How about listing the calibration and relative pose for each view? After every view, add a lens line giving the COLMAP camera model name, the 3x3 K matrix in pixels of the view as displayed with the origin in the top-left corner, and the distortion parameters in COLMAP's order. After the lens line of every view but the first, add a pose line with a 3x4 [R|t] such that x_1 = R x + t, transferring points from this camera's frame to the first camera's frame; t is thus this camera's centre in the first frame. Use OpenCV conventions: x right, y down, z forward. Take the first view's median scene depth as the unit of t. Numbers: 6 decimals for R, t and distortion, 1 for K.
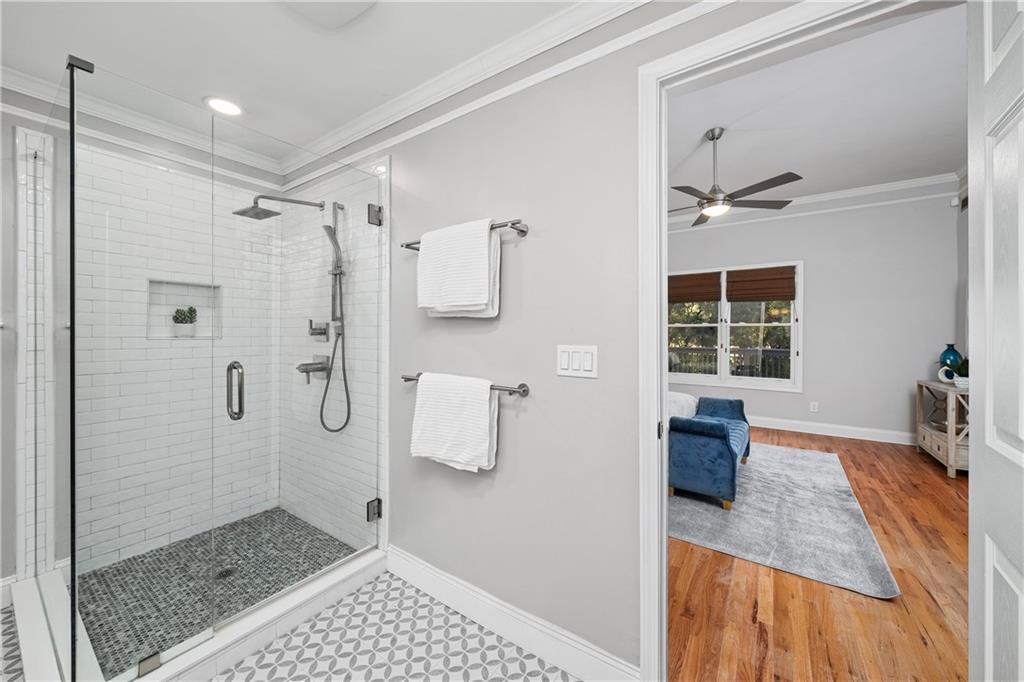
lens RADIAL K [[380.3, 0, 514.1], [0, 380.3, 331.4], [0, 0, 1]] dist [-0.000189, -0.000031]
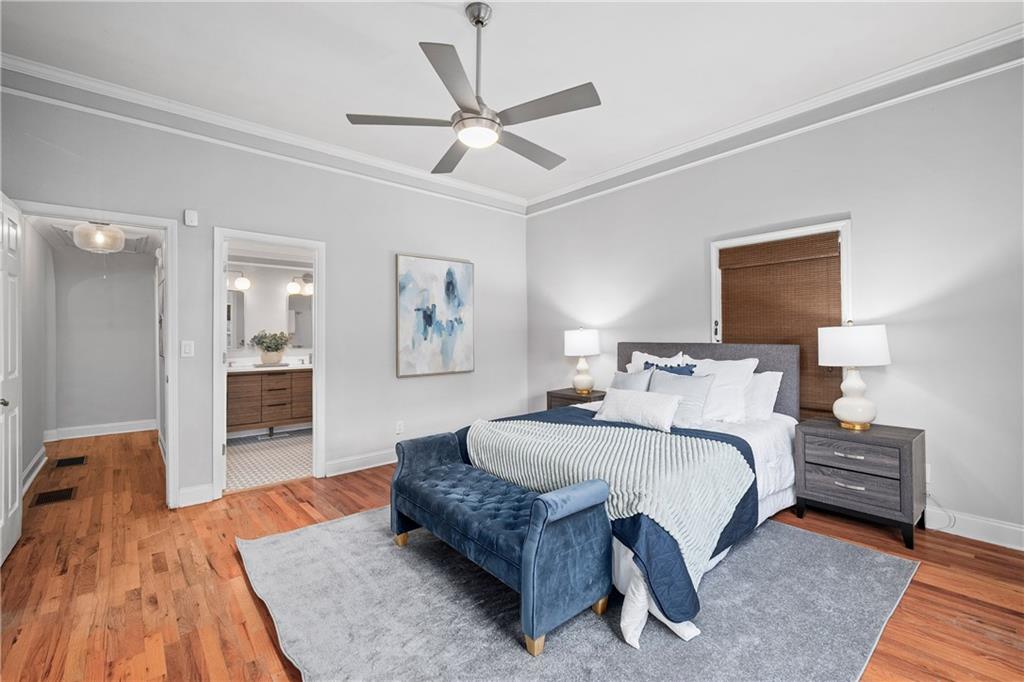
lens RADIAL K [[422.8, 0, 514.8], [0, 422.8, 337.6], [0, 0, 1]] dist [-0.000240, -0.000182]
pose [[-0.223910, 0.000318, -0.974610, 2.283113], [0.006532, 0.999978, -0.001174, 0.013661], [0.974588, -0.006629, -0.223907, 2.336604]]
